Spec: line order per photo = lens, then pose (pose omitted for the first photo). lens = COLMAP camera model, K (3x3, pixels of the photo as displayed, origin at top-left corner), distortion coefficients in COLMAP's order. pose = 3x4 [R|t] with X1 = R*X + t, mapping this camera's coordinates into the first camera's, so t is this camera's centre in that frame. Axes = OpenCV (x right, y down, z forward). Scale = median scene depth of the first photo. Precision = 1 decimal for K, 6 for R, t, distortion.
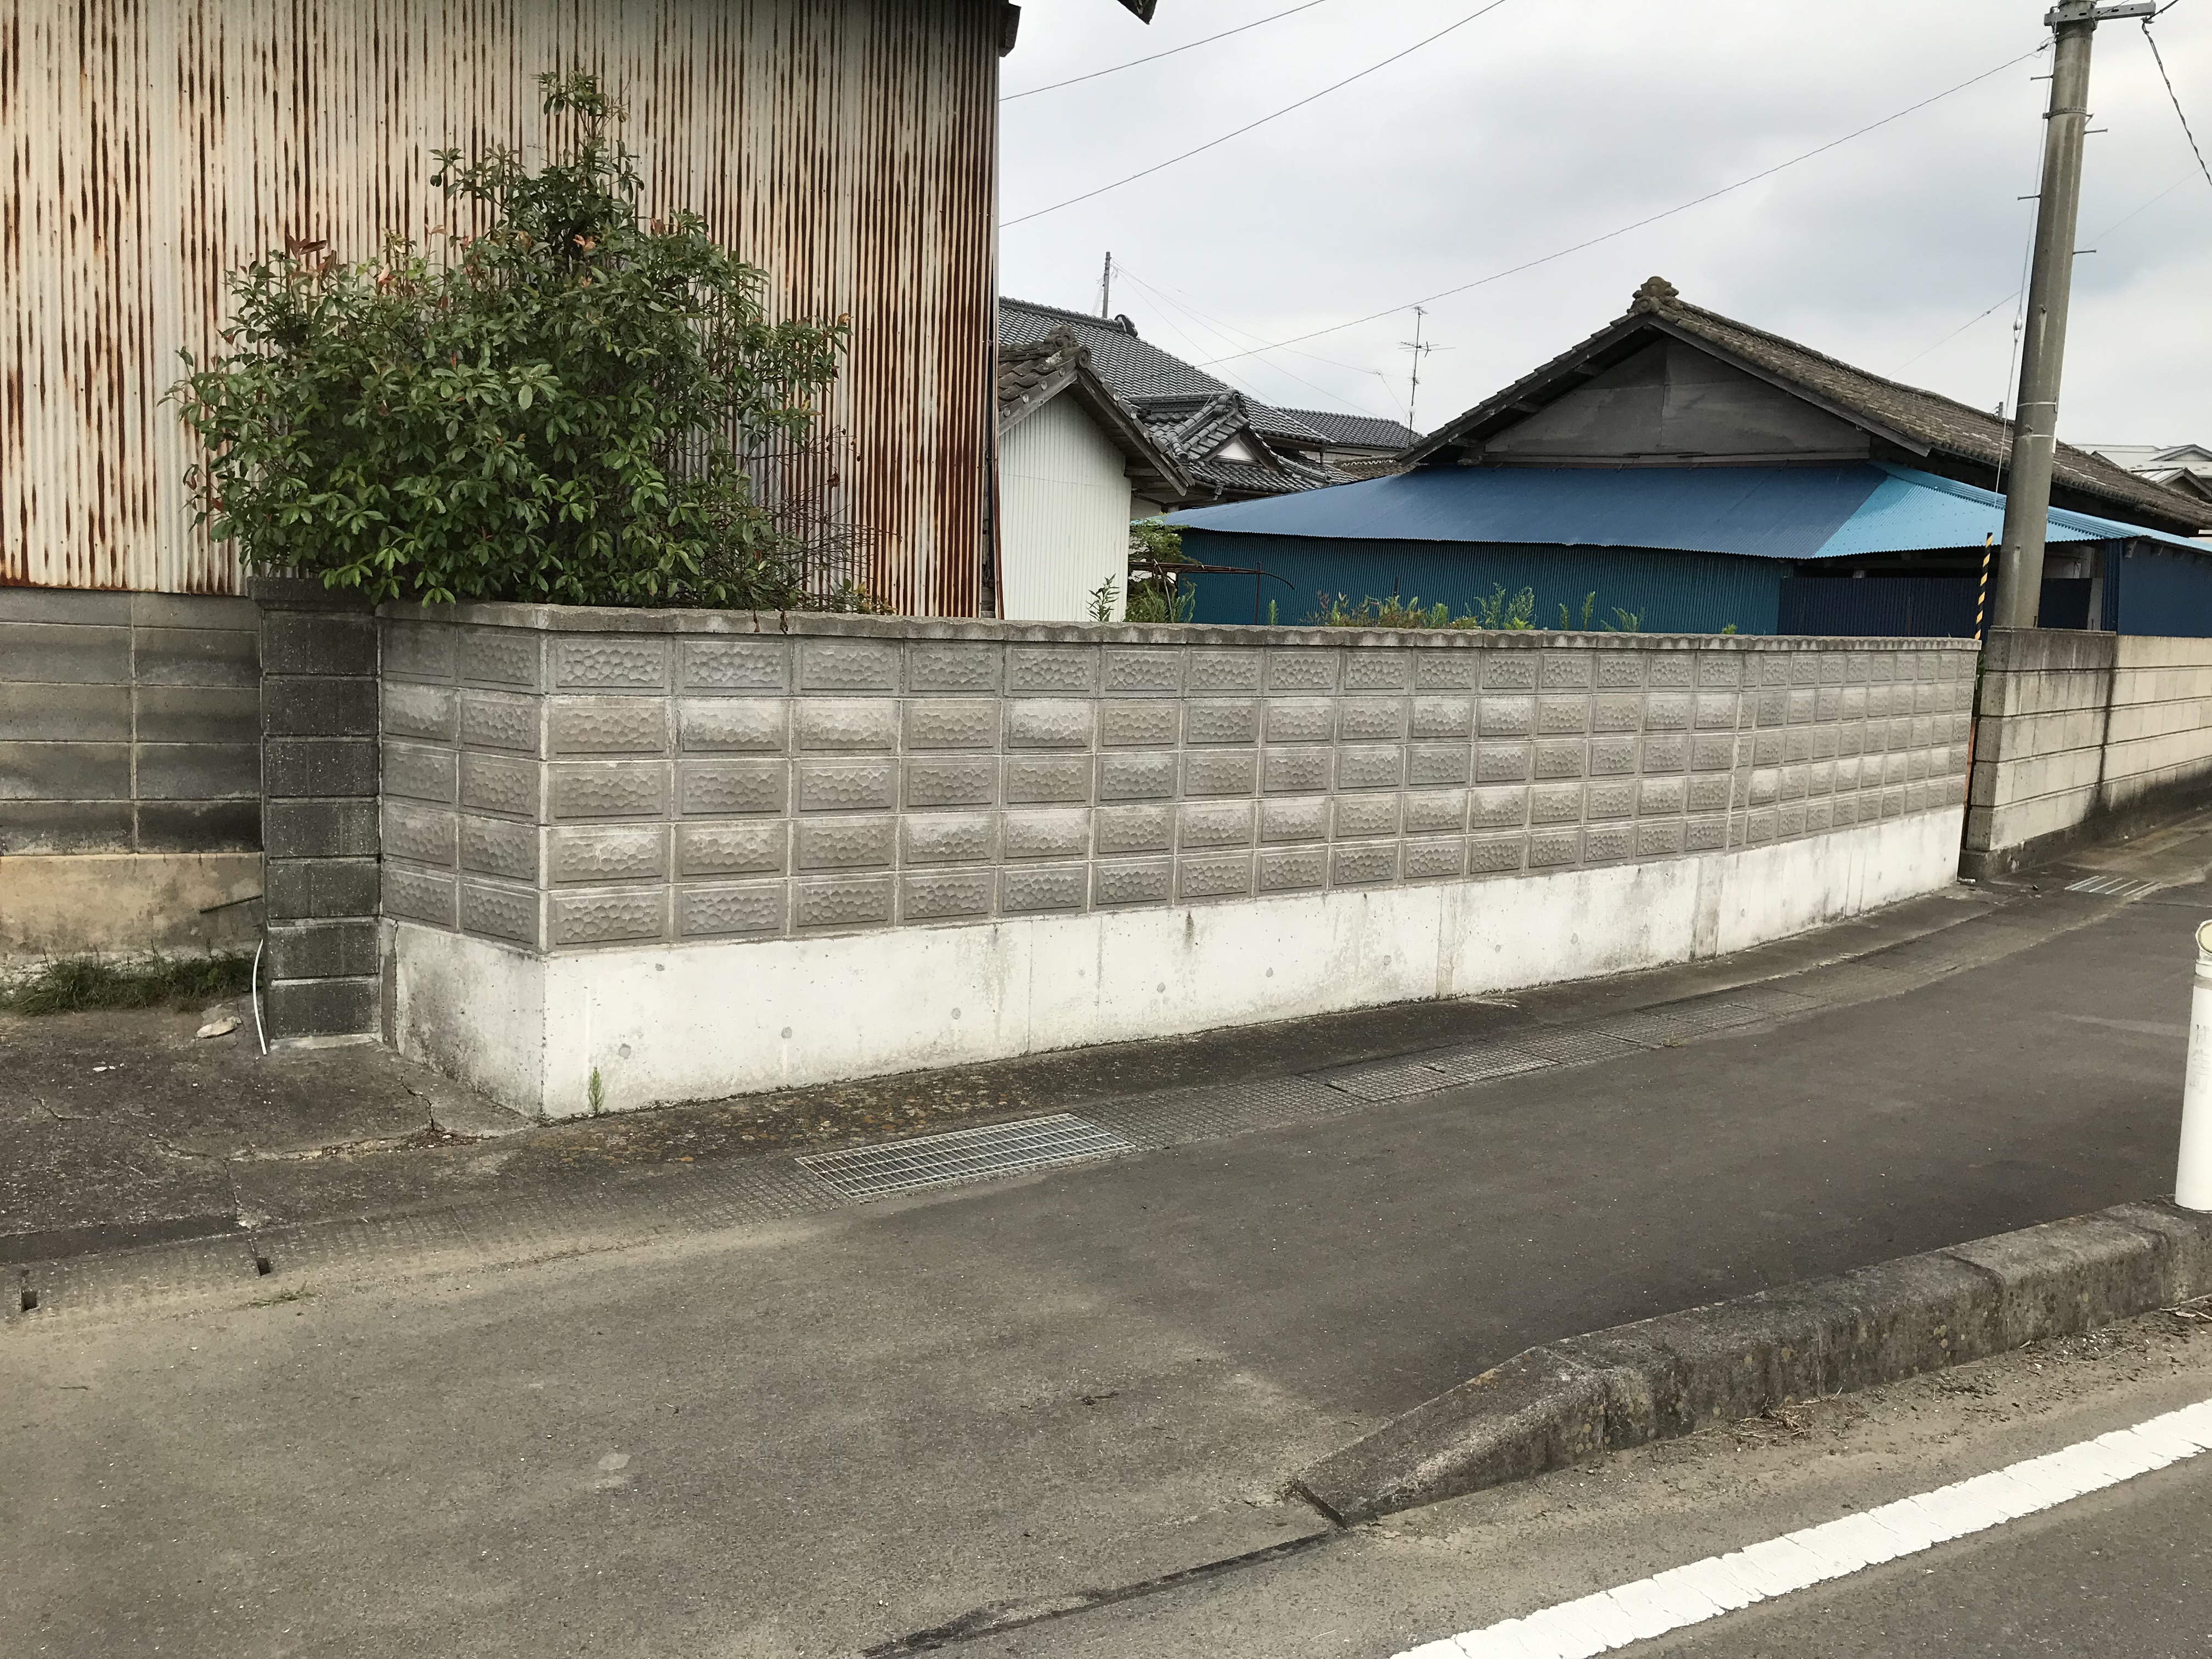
lens RADIAL K [[1797.9, 0, 1109.7], [0, 1797.9, 835.8], [0, 0, 1]] dist [0.054695, -0.059542]
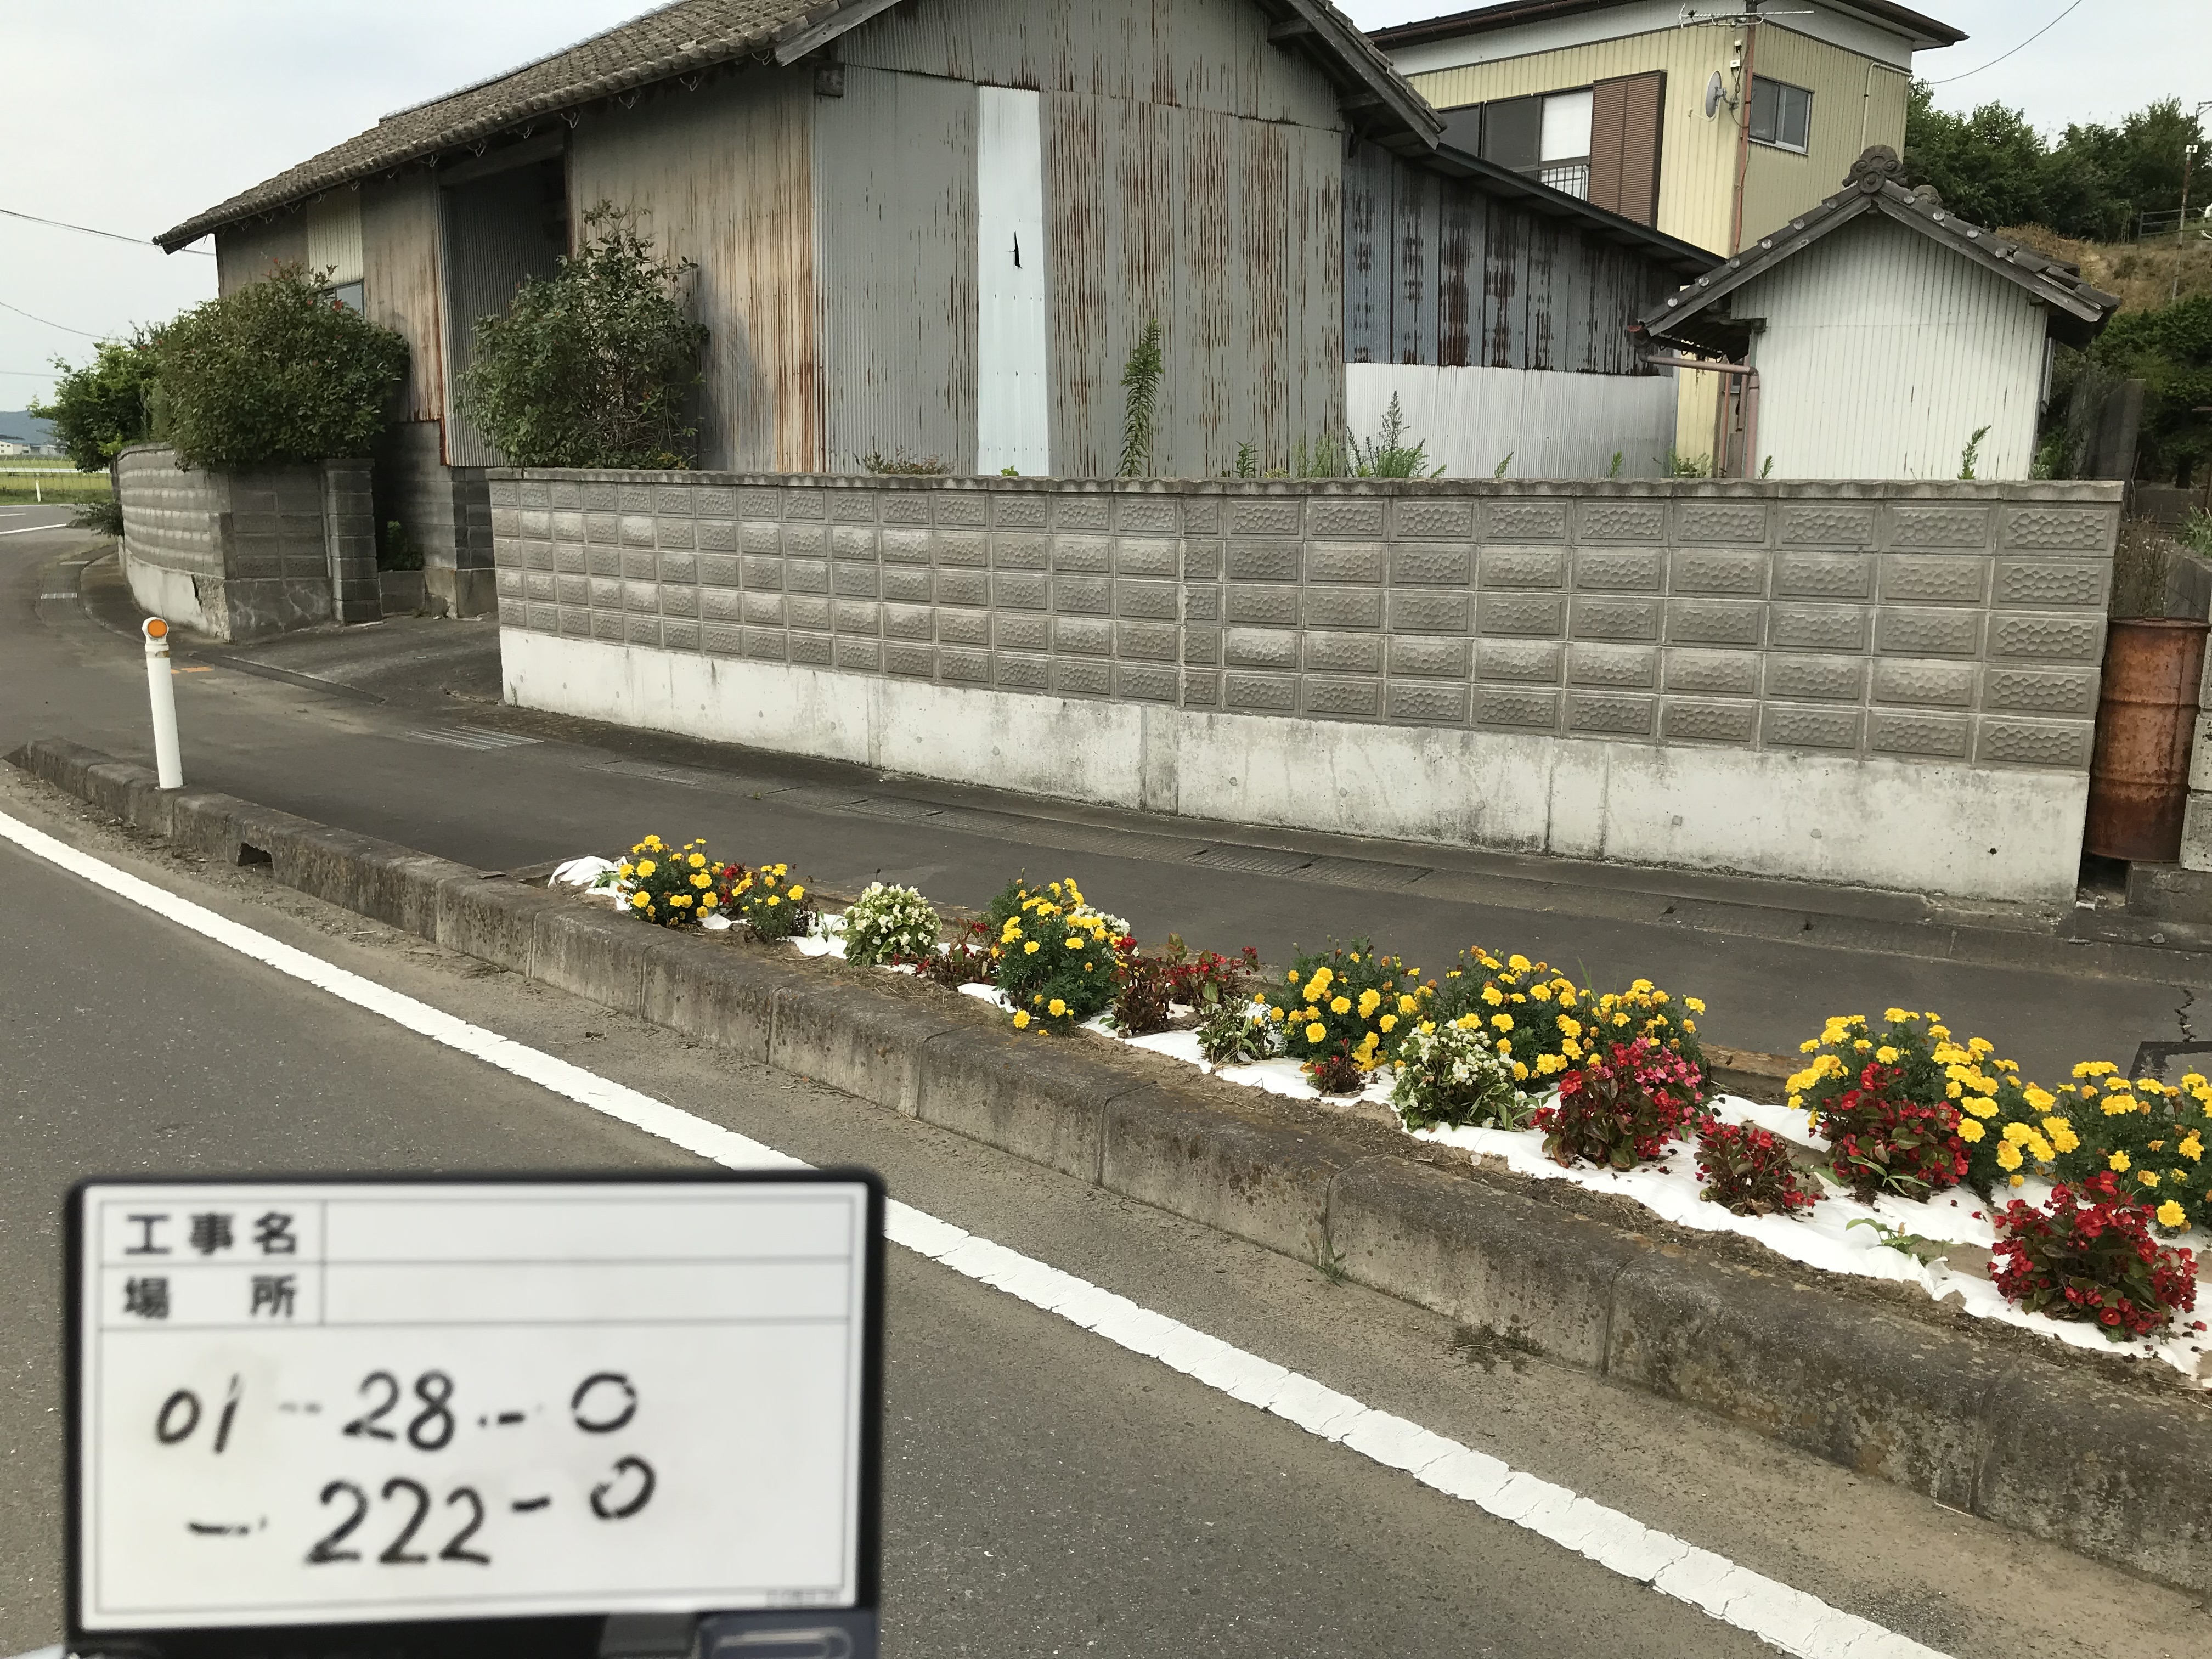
lens RADIAL K [[1797.9, 0, 1107.4], [0, 1797.9, 831.0], [0, 0, 1]] dist [0.054695, -0.059542]
pose [[0.249666, 0.173534, -0.952656, 1.384657], [-0.116333, 0.982061, 0.148402, -0.070509], [0.961319, 0.073774, 0.265375, 0.788404]]
